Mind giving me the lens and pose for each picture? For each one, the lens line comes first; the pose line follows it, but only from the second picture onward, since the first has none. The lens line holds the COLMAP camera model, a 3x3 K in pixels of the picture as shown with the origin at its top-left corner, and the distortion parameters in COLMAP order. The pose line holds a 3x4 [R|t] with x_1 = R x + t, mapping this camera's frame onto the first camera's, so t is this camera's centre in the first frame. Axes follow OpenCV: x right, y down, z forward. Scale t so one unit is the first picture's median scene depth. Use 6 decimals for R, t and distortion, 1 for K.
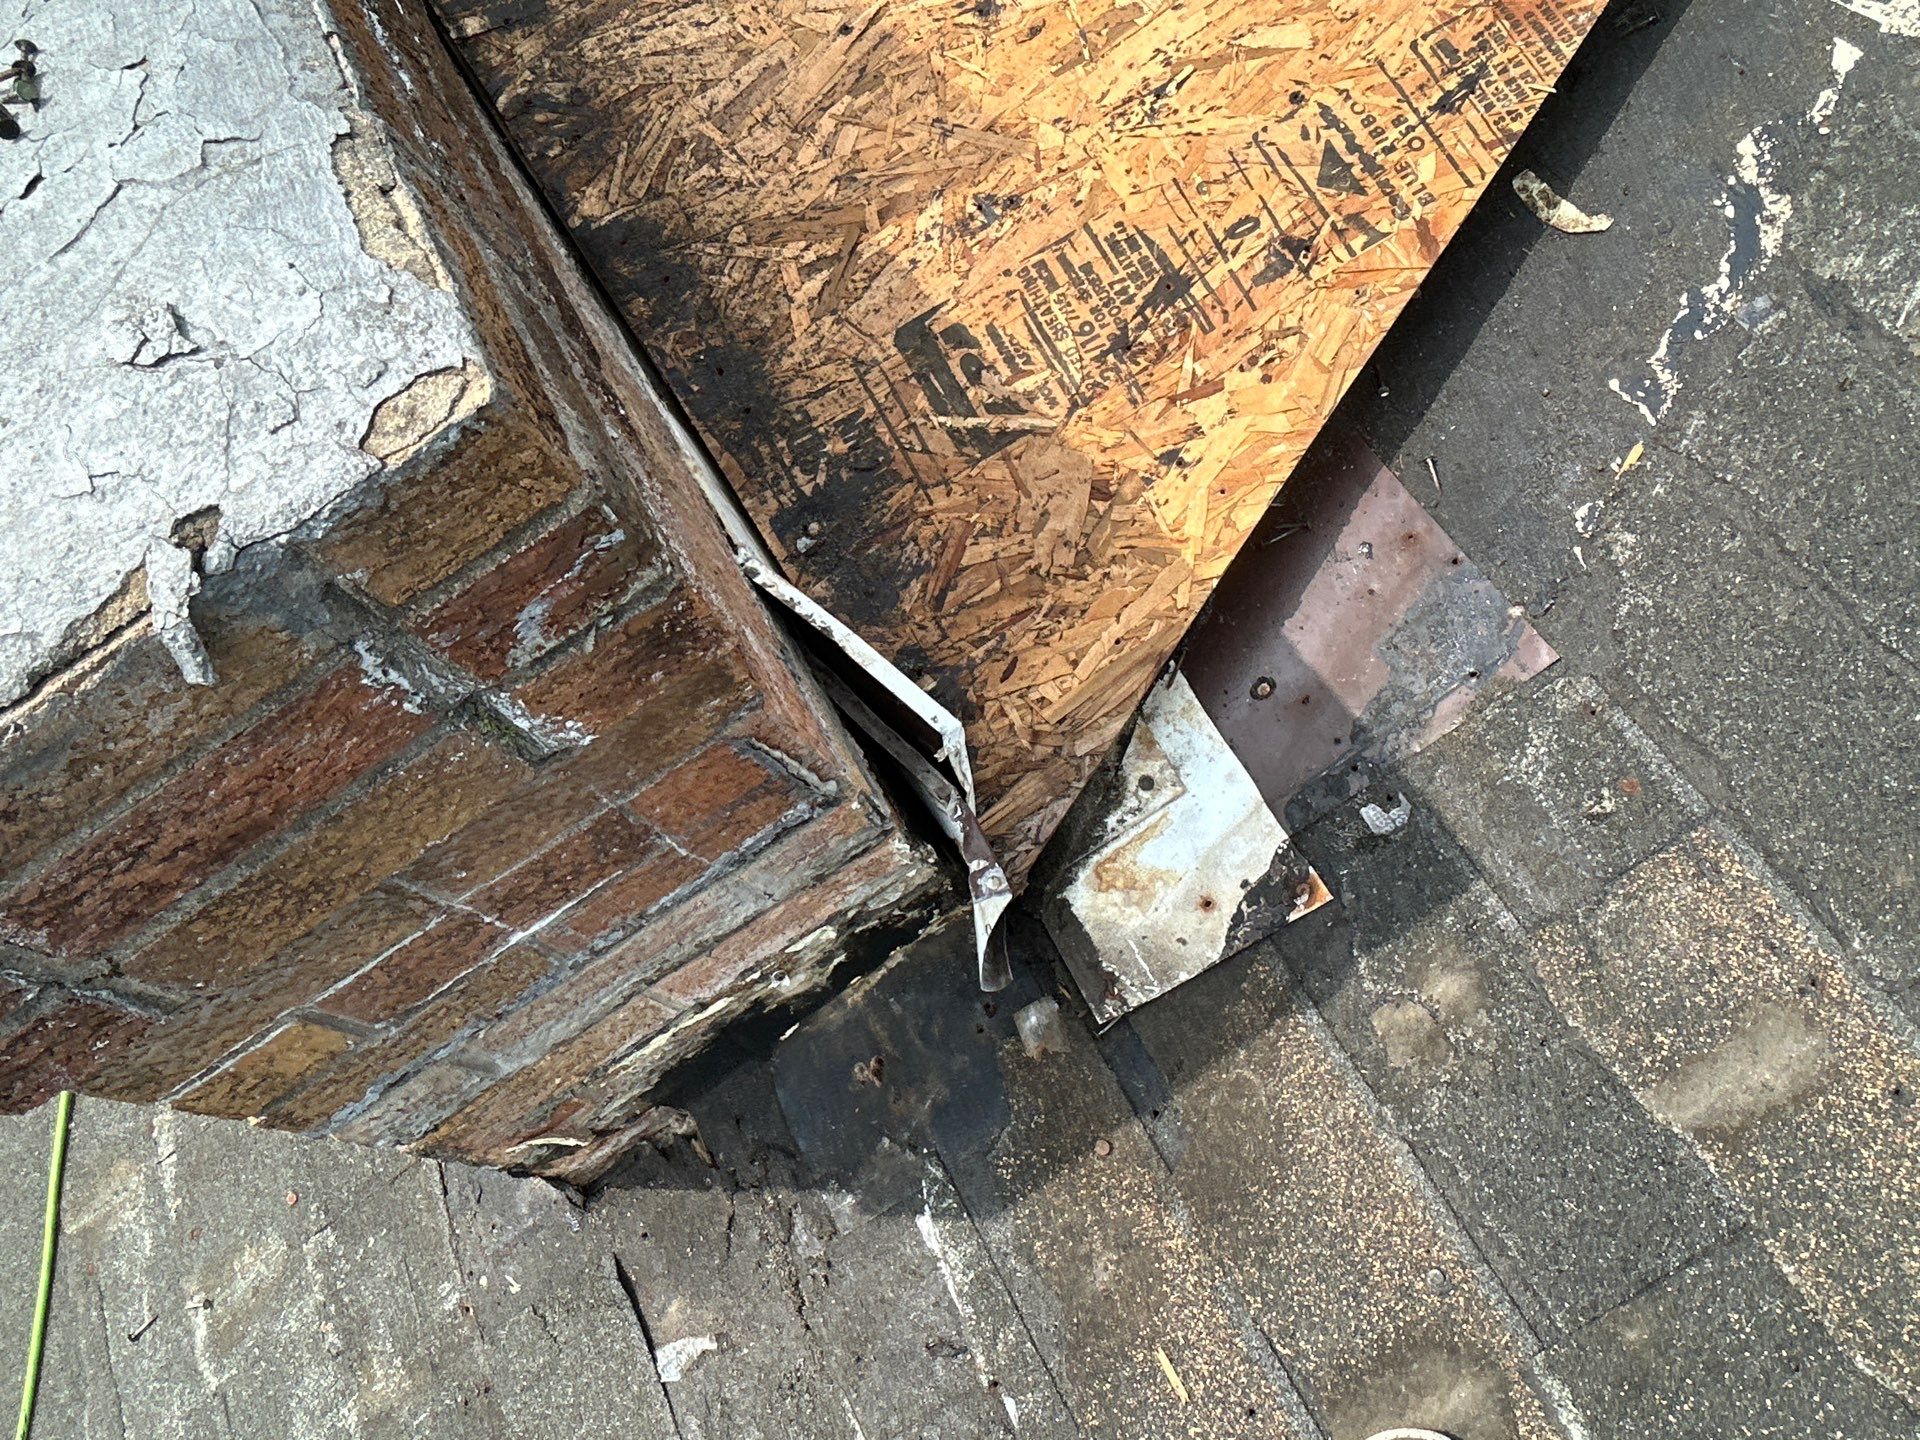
lens RADIAL K [[1324.3, 0, 957.9], [0, 1324.3, 698.9], [0, 0, 1]] dist [-0.005881, -0.002335]
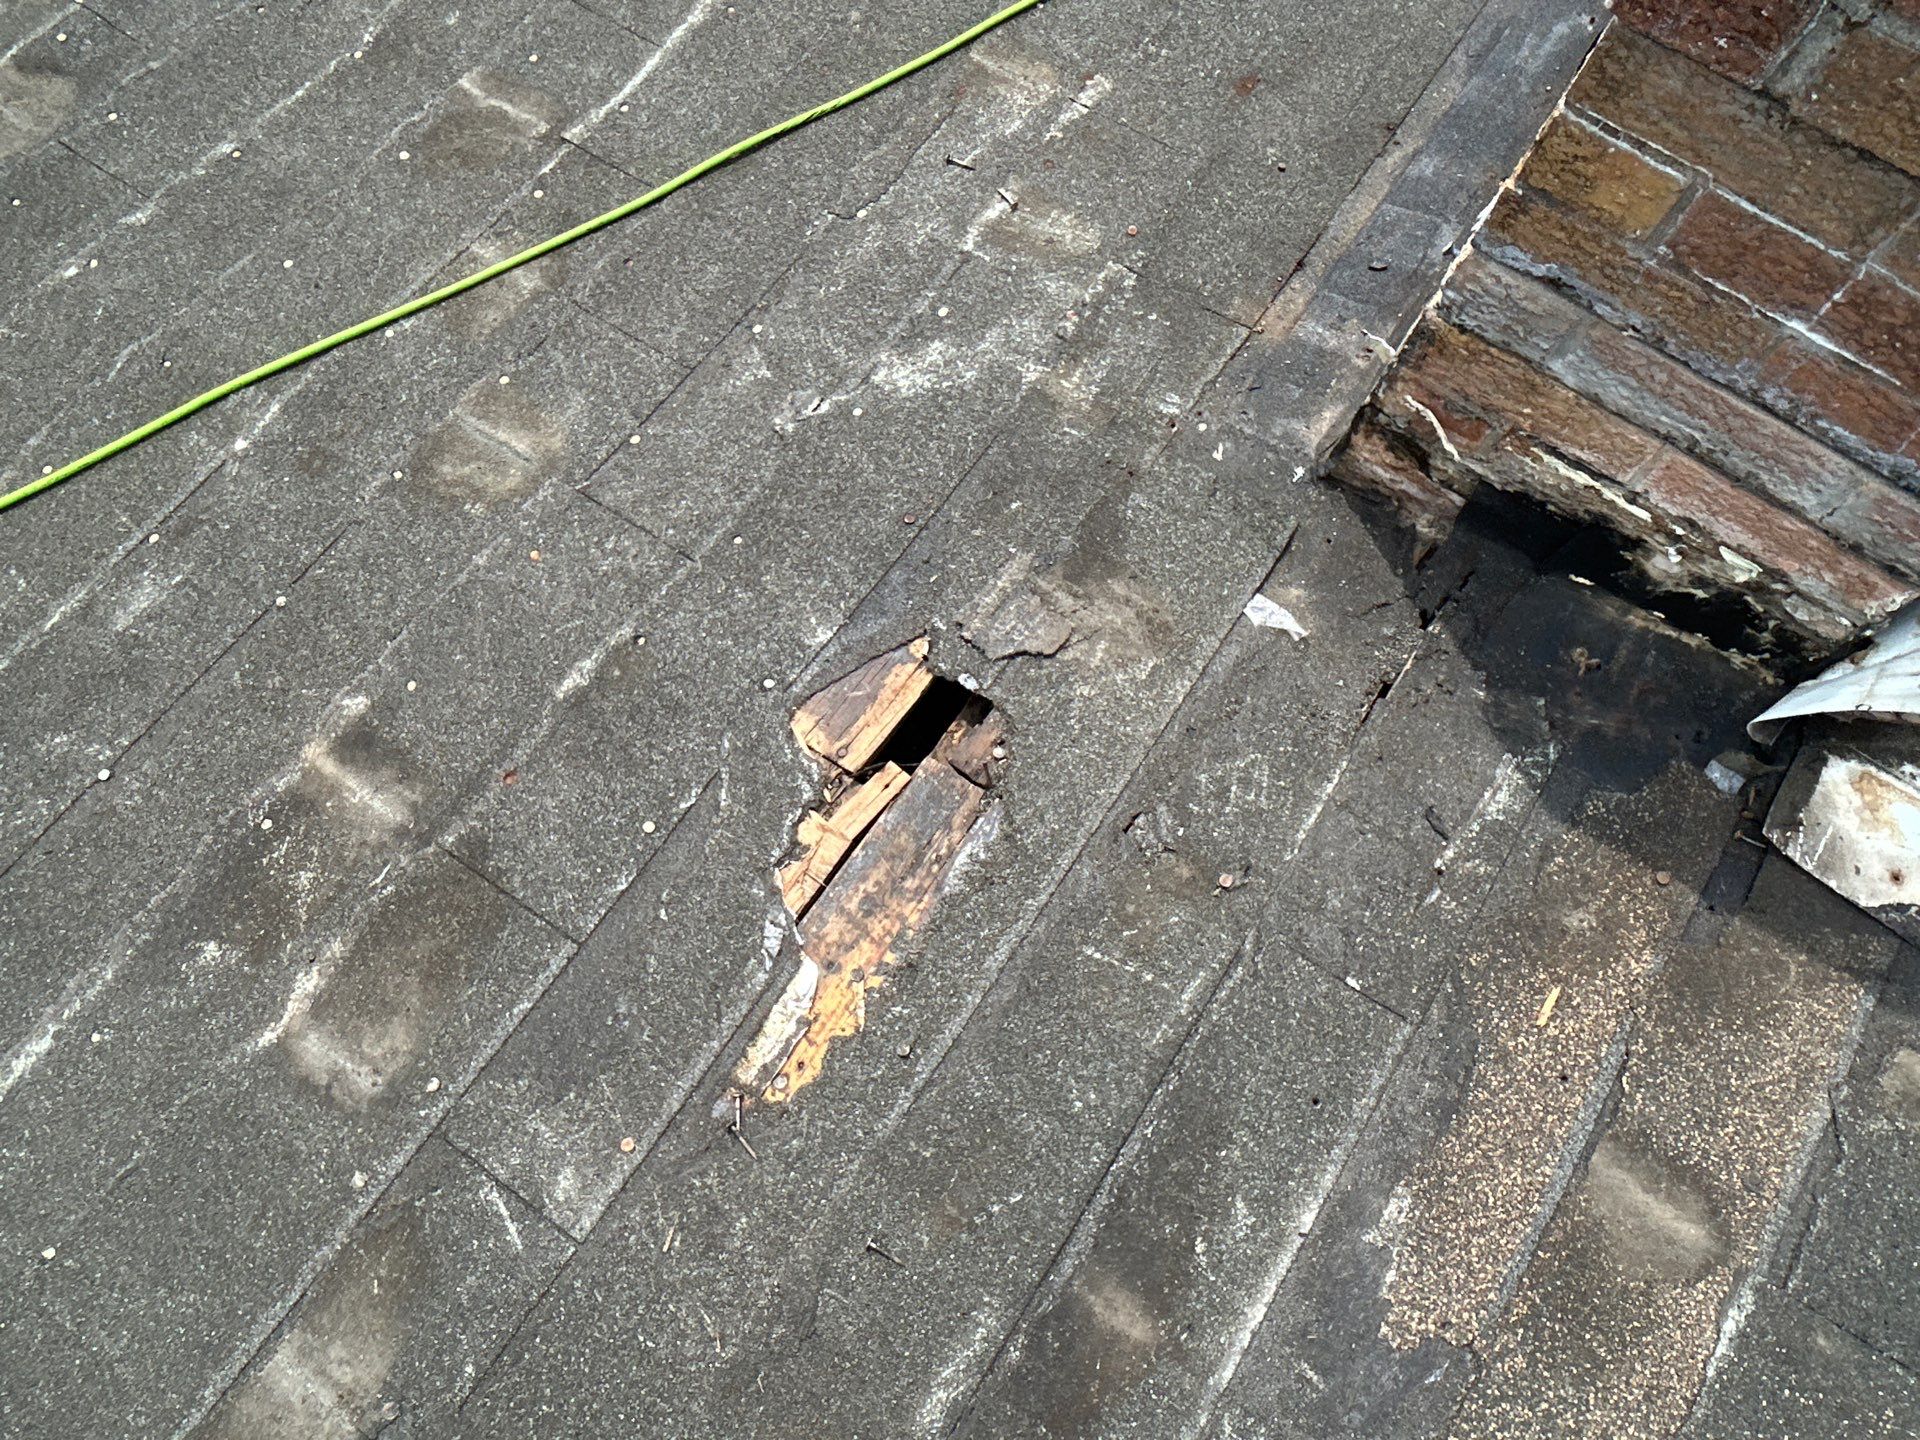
lens RADIAL K [[1355.6, 0, 964.9], [0, 1355.6, 719.8], [0, 0, 1]] dist [-0.003231, -0.001197]
pose [[0.423458, 0.905582, 0.024608, -0.287794], [-0.890491, 0.411102, 0.194991, 0.577961], [0.166464, -0.104484, 0.980496, -0.213307]]
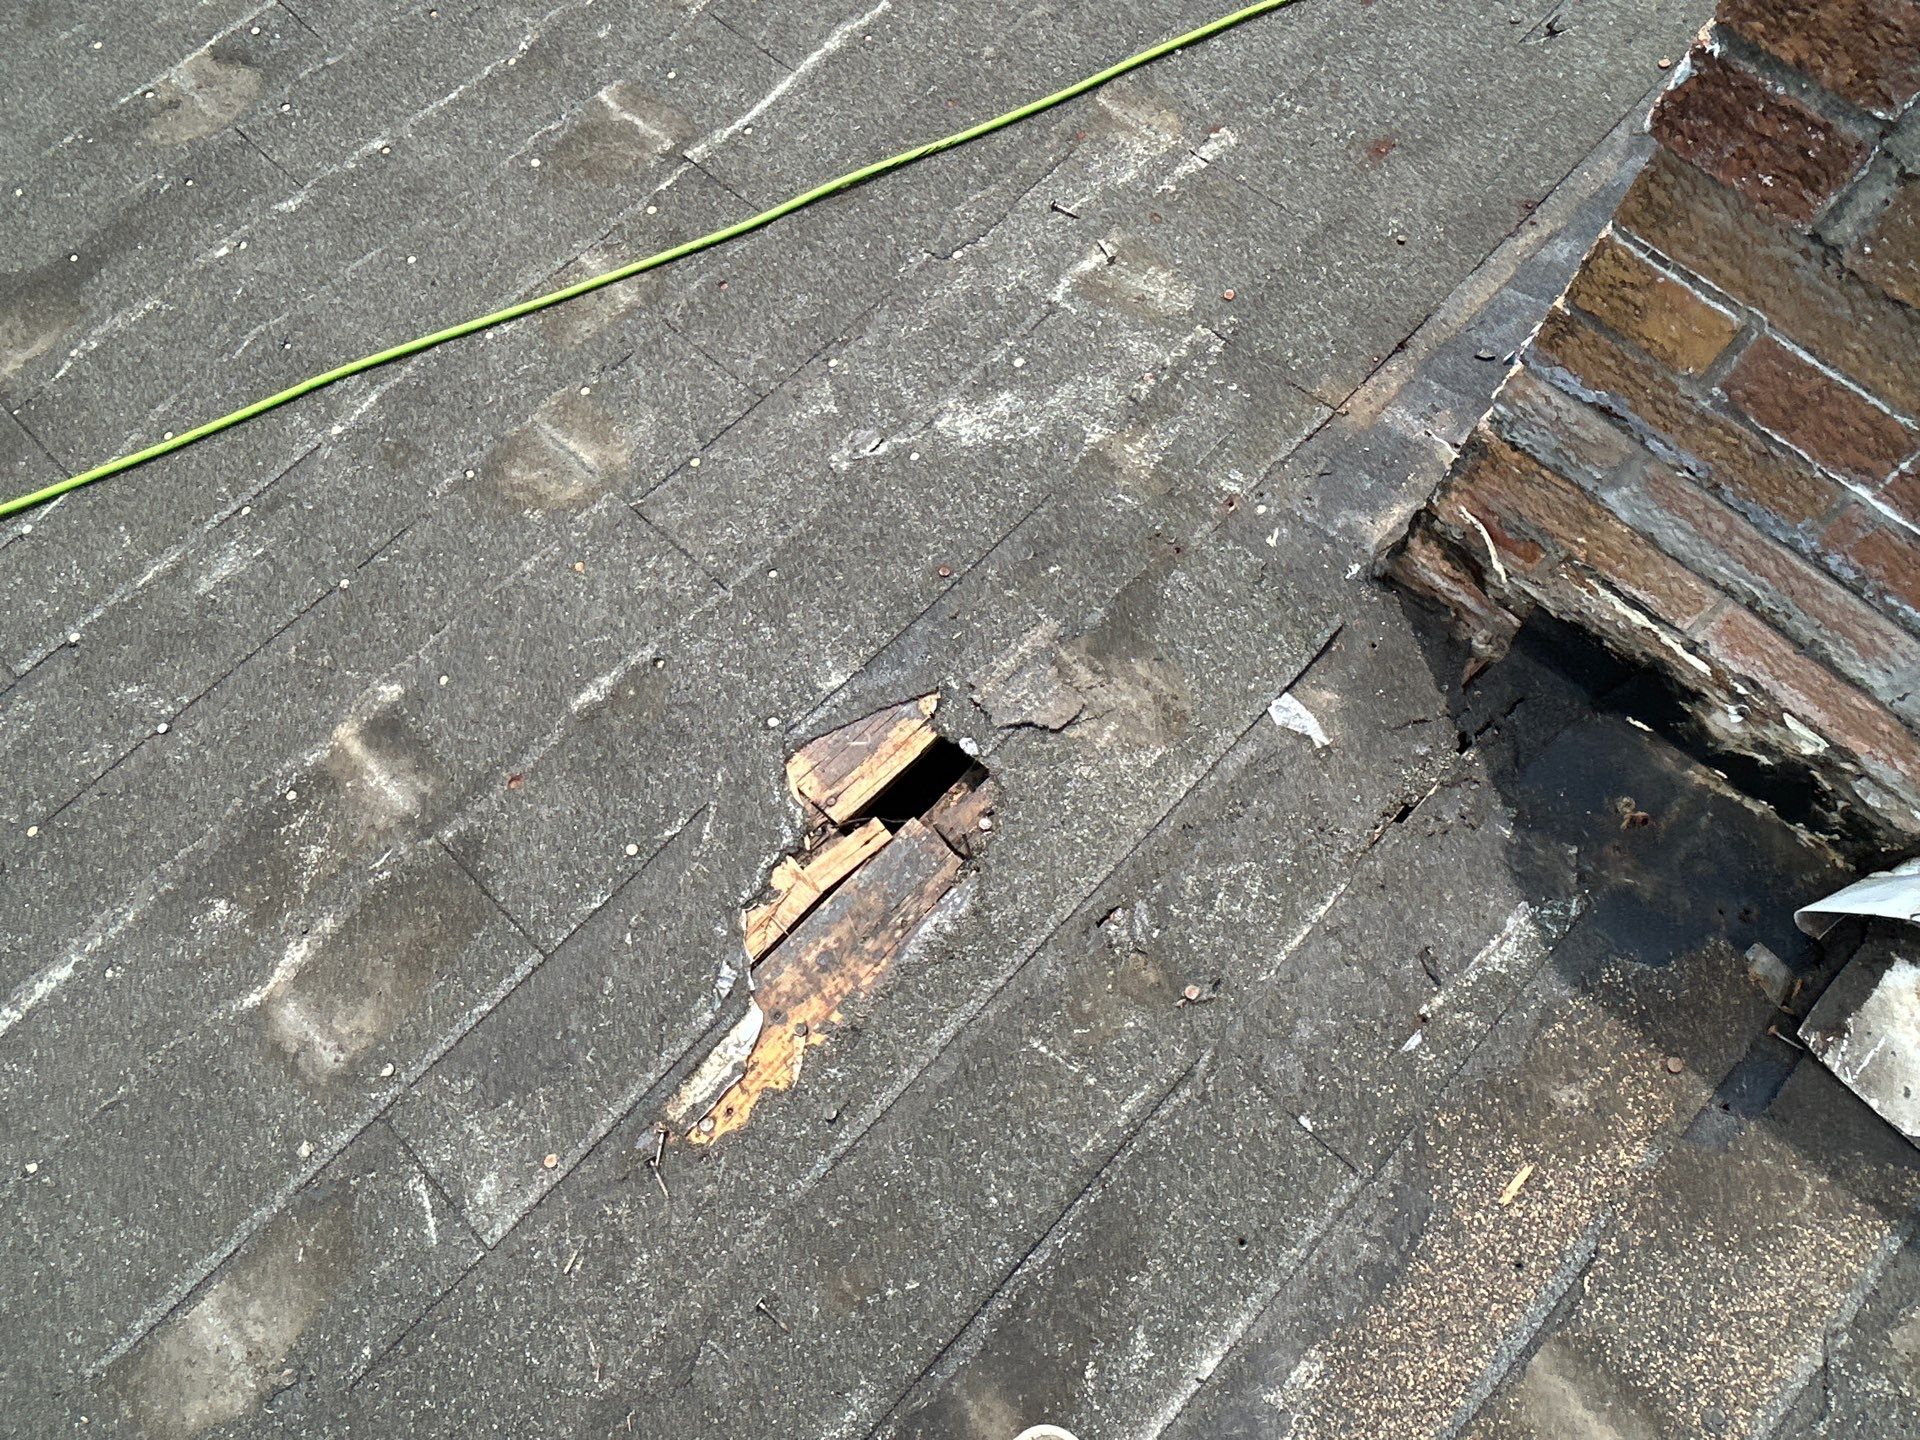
lens RADIAL K [[1355.6, 0, 964.9], [0, 1355.6, 719.8], [0, 0, 1]] dist [-0.003231, -0.001197]
pose [[0.303176, 0.952588, -0.025686, -0.280262], [-0.898028, 0.294621, 0.326716, 0.404042], [0.318794, -0.075986, 0.944773, -0.144256]]
